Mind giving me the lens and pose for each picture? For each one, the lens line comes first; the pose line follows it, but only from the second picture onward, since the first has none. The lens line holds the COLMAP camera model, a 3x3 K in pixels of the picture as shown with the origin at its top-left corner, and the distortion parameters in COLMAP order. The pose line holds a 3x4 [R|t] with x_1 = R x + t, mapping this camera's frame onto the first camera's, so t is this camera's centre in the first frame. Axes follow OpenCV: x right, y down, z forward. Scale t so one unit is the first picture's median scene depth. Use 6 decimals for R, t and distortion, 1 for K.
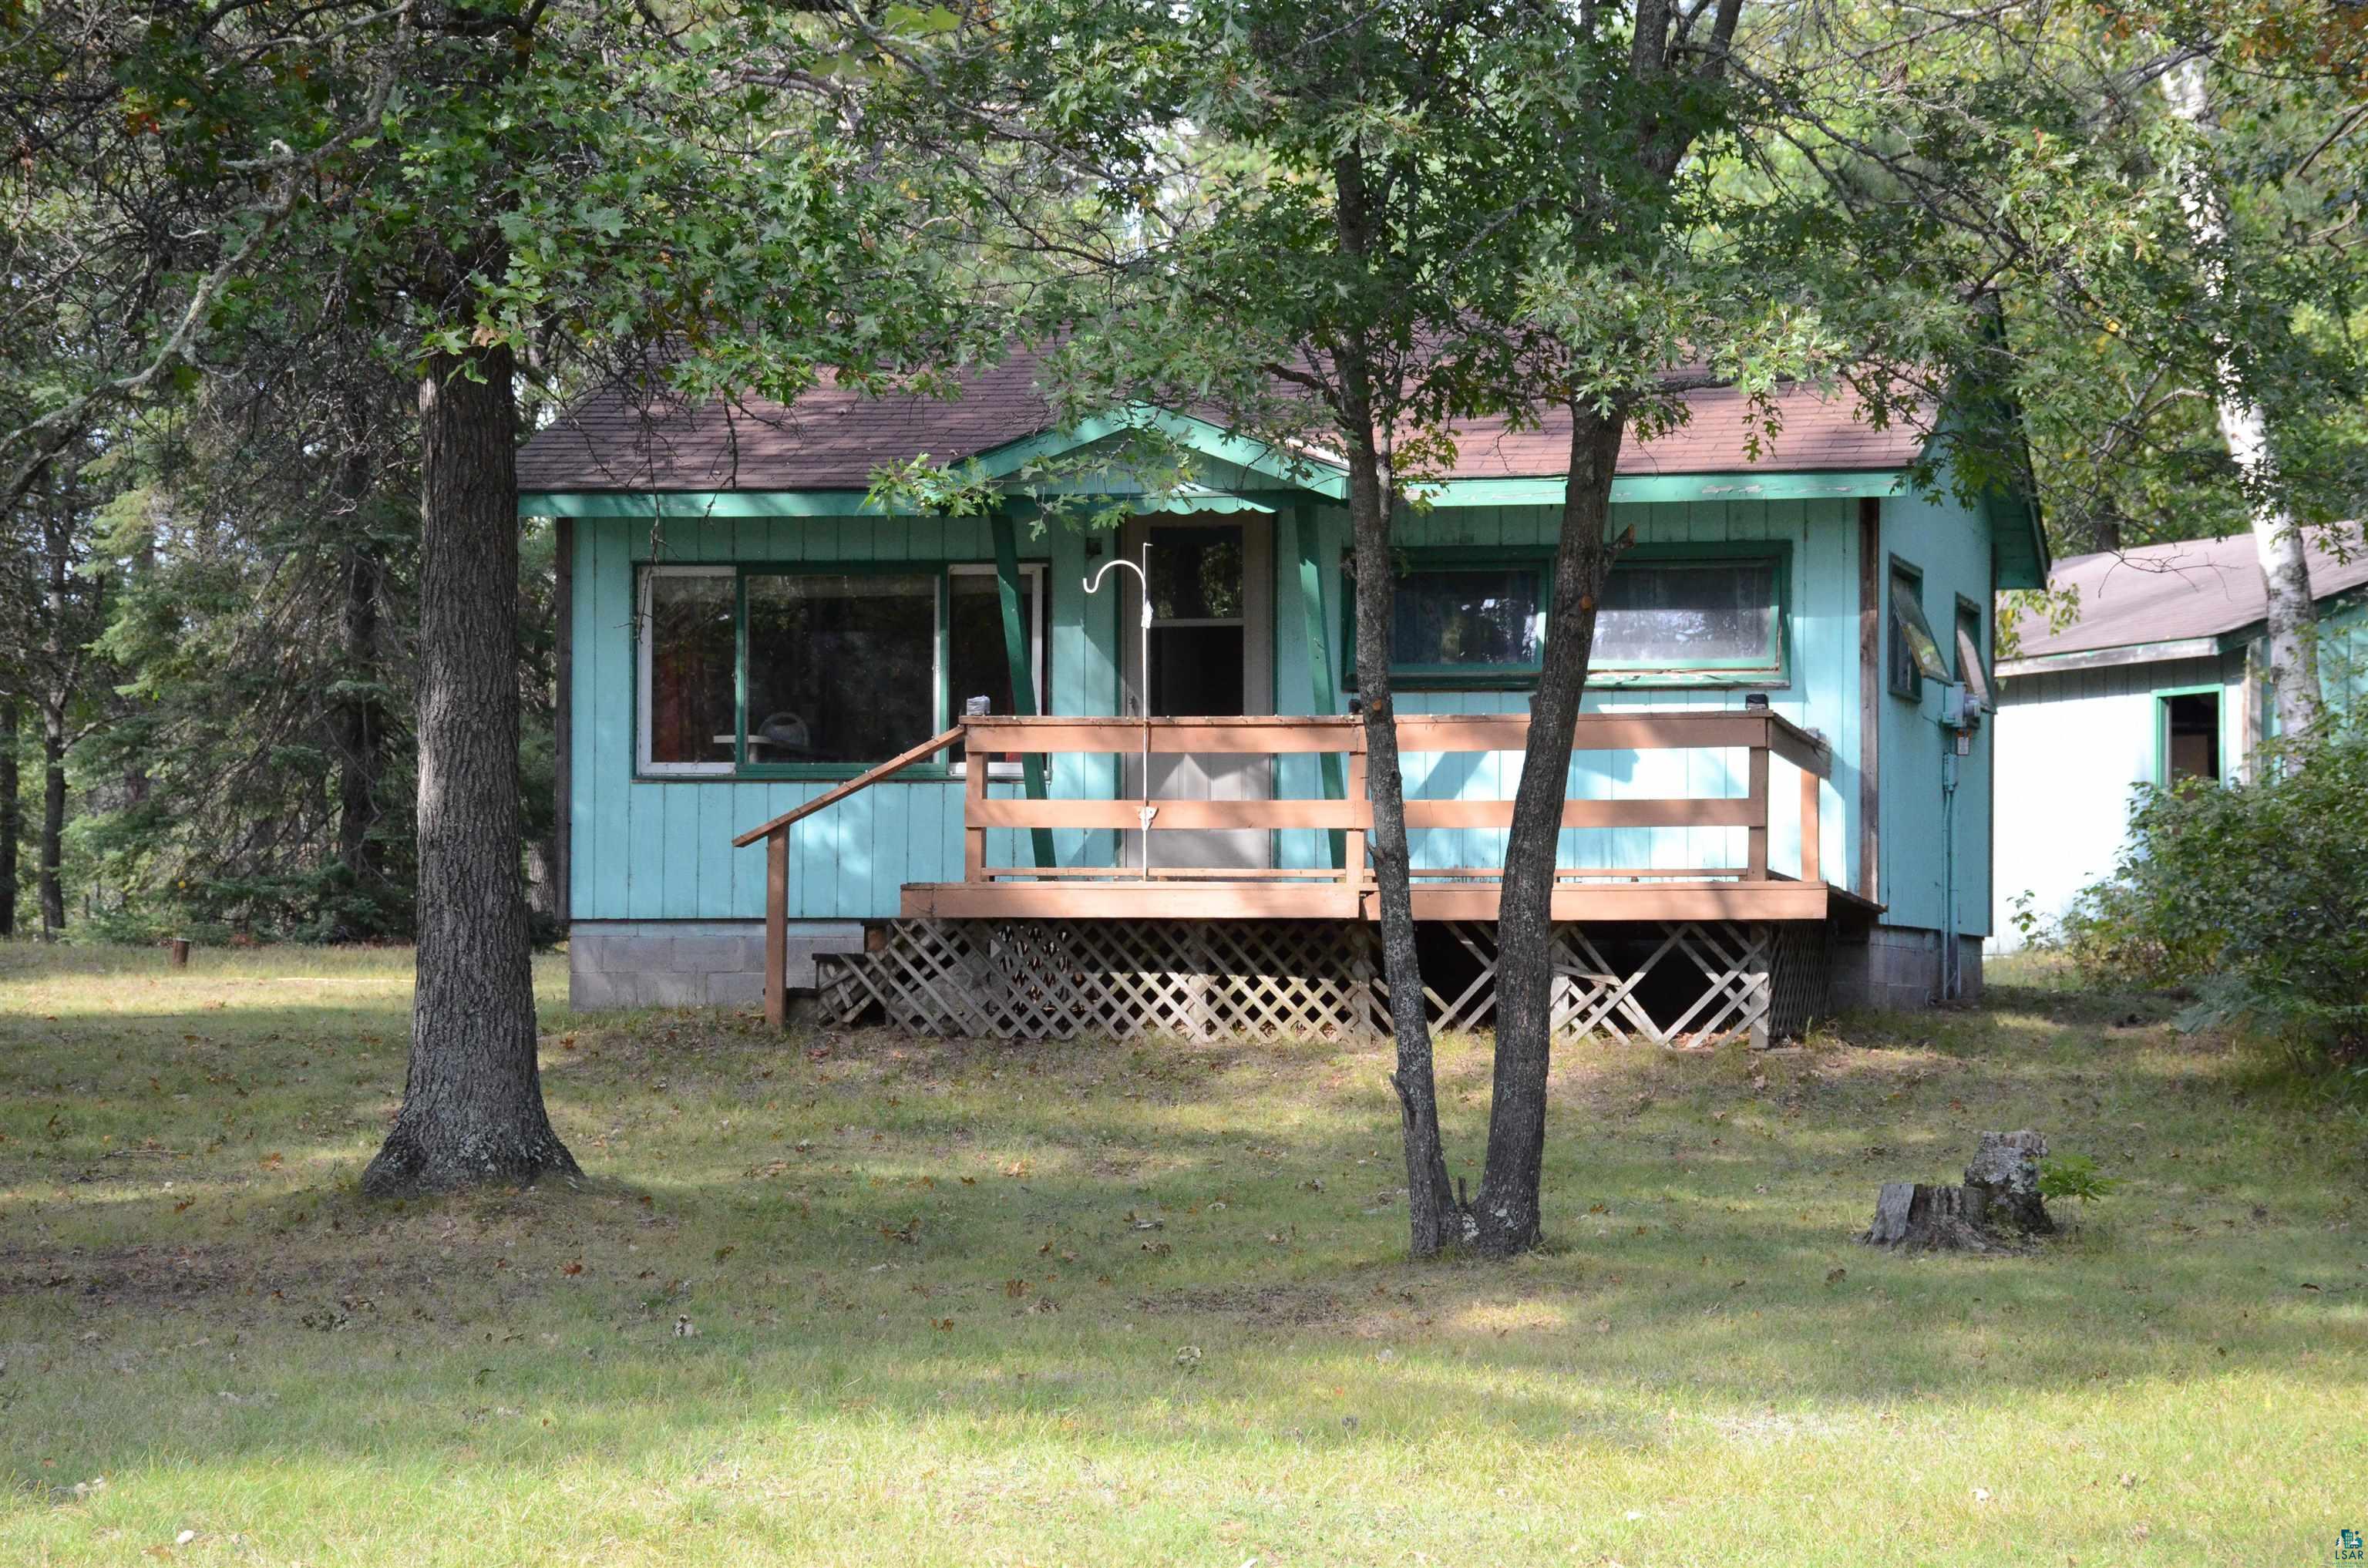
lens RADIAL K [[5494.4, 0, 1180.7], [0, 5494.4, 772.3], [0, 0, 1]] dist [0.608853, 0.000000]
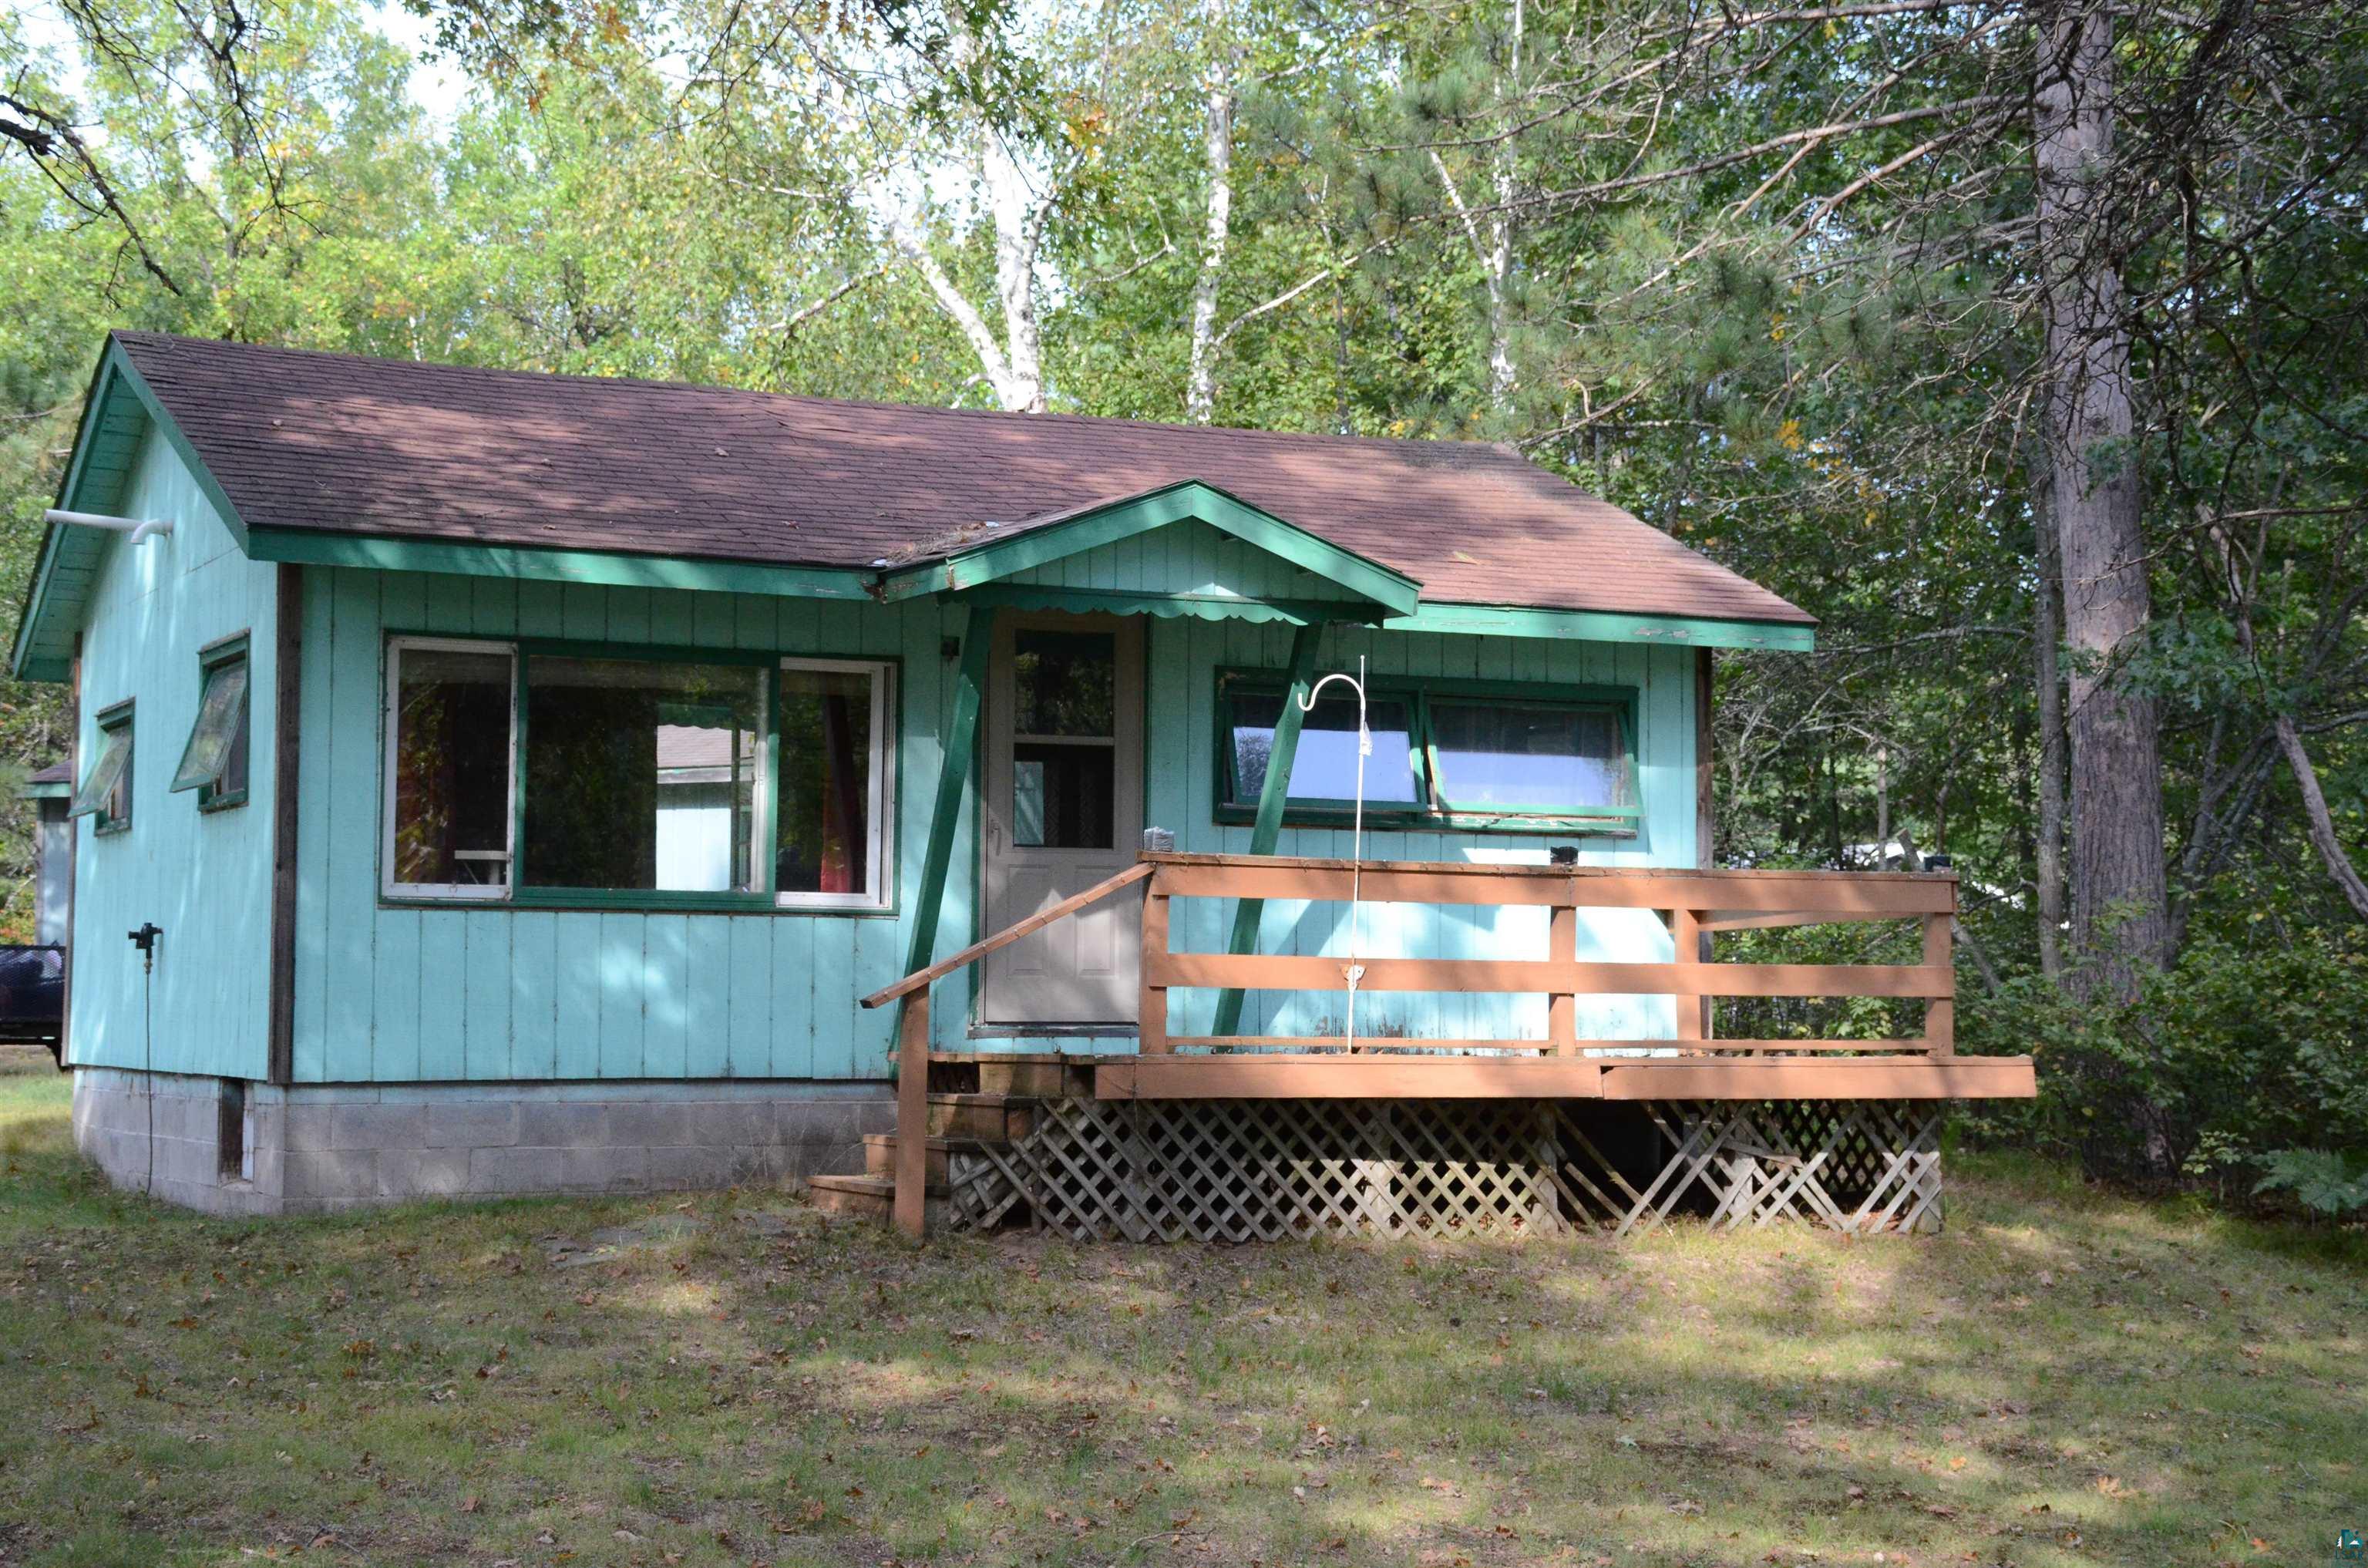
lens RADIAL K [[3854.8, 0, 1184.6], [0, 3854.8, 780.4], [0, 0, 1]] dist [0.360056, 0.000000]
pose [[0.770196, 0.036823, 0.636744, -0.407290], [-0.029924, 0.999319, -0.021595, -0.008597], [-0.637105, -0.002422, 0.770773, 0.551194]]
